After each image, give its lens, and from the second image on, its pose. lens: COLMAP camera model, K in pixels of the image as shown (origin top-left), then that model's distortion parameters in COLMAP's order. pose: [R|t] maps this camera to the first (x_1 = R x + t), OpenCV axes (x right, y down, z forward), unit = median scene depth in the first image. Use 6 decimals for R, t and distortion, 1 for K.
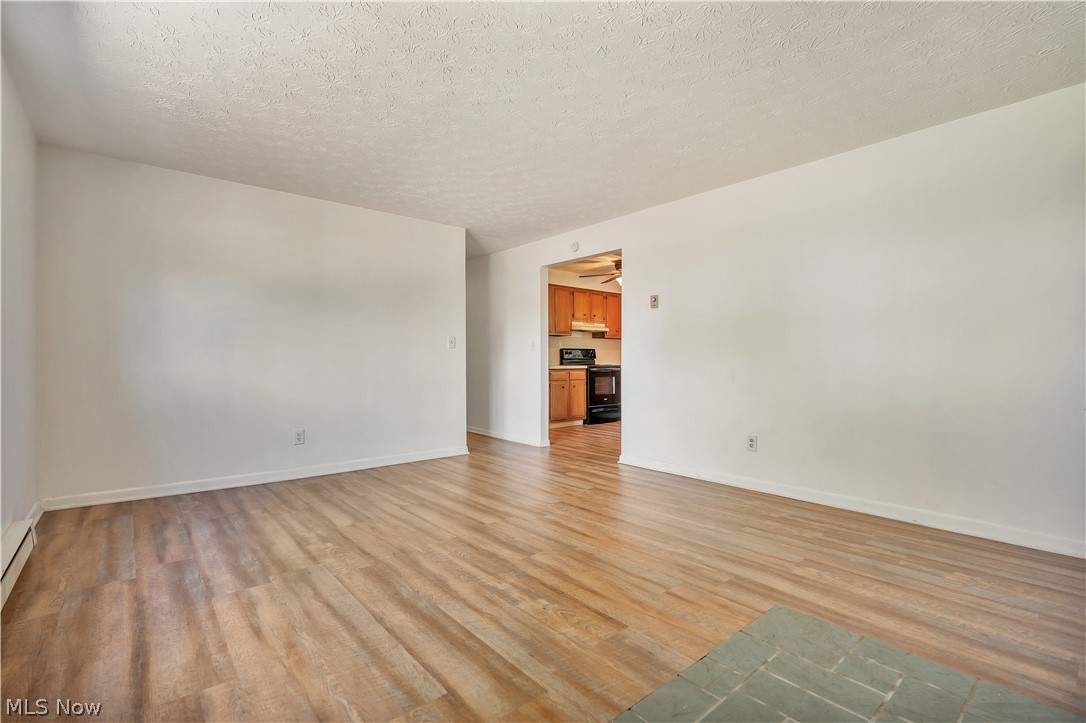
lens RADIAL K [[498.5, 0, 543.0], [0, 498.5, 361.5], [0, 0, 1]] dist [-0.001809, 0.000328]
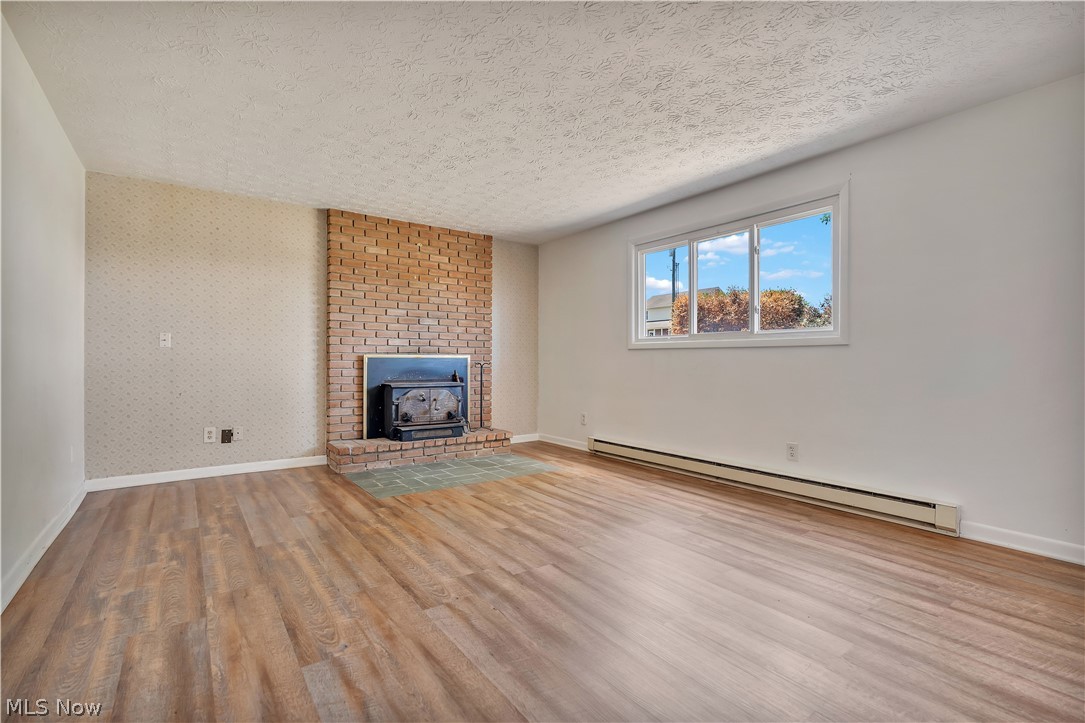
lens RADIAL K [[493.5, 0, 544.0], [0, 493.5, 359.1], [0, 0, 1]] dist [-0.007667, 0.000547]
pose [[-0.997359, -0.004862, 0.072473, -0.169966], [-0.005180, 0.999978, -0.004189, -0.000787], [-0.072451, -0.004553, -0.997362, 1.907512]]
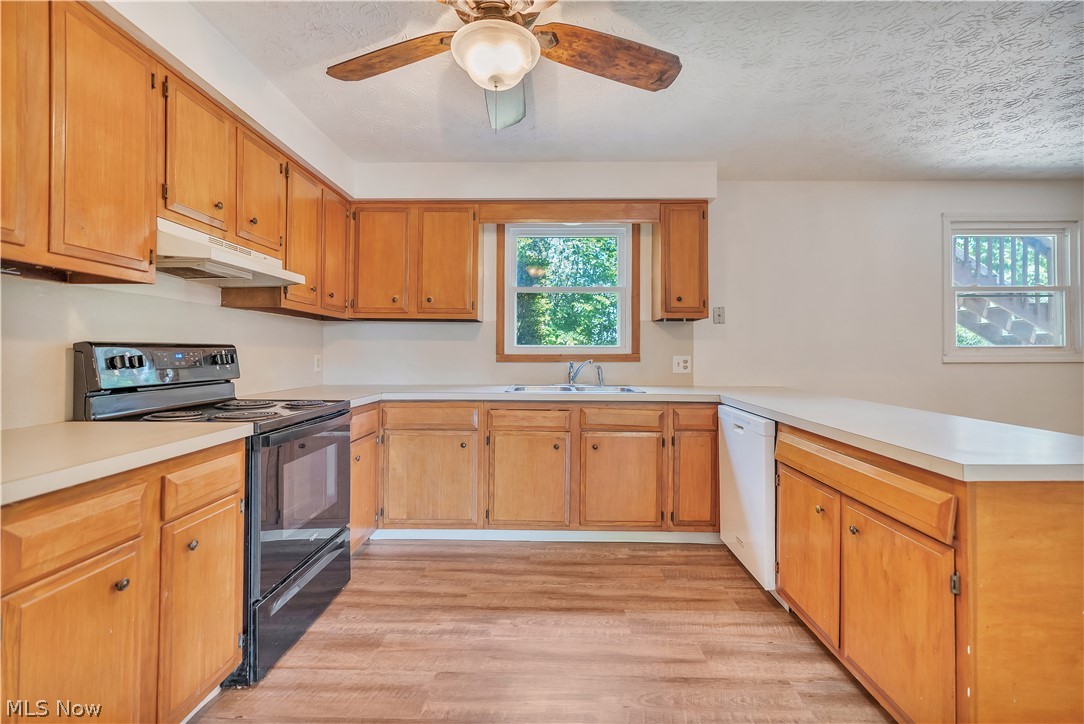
lens RADIAL K [[486.0, 0, 550.8], [0, 486.0, 361.8], [0, 0, 1]] dist [-0.002935, 0.000631]
pose [[0.653653, -0.012131, 0.756697, 0.033871], [-0.001792, 0.999844, 0.017577, -0.063054], [-0.756793, -0.012845, 0.653529, 2.073815]]
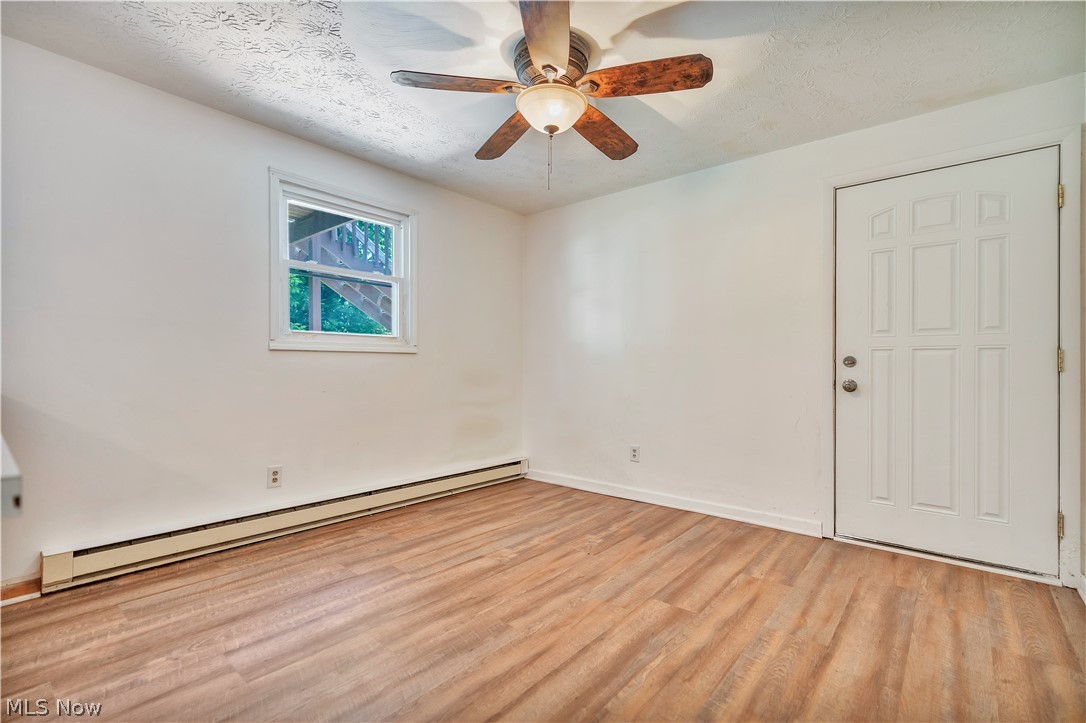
lens RADIAL K [[489.1, 0, 542.6], [0, 489.1, 364.2], [0, 0, 1]] dist [-0.008004, 0.000581]
pose [[-0.160348, 0.002599, 0.987057, 0.535089], [-0.006509, 0.999972, -0.003690, -0.011172], [-0.987039, -0.007017, -0.160326, 1.728726]]
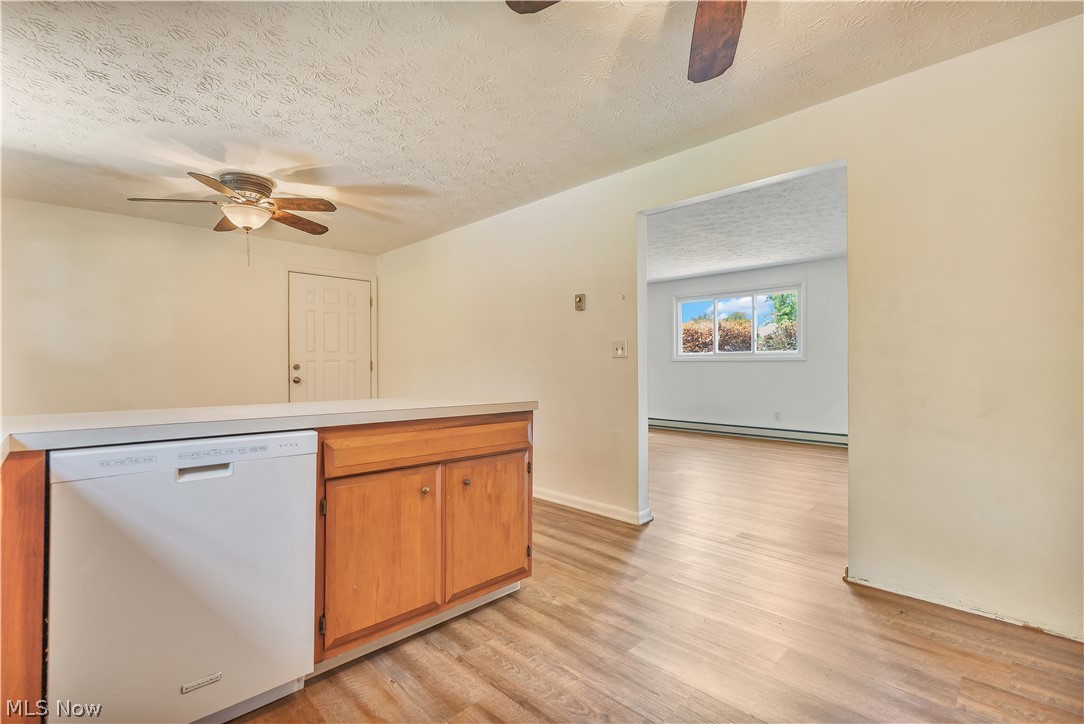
lens RADIAL K [[488.2, 0, 541.6], [0, 488.2, 364.7], [0, 0, 1]] dist [-0.008004, 0.000581]
pose [[-0.996780, 0.004349, -0.080069, 0.640652], [0.004303, 0.999990, 0.000746, -0.031425], [0.080072, 0.000399, -0.996789, 2.903104]]
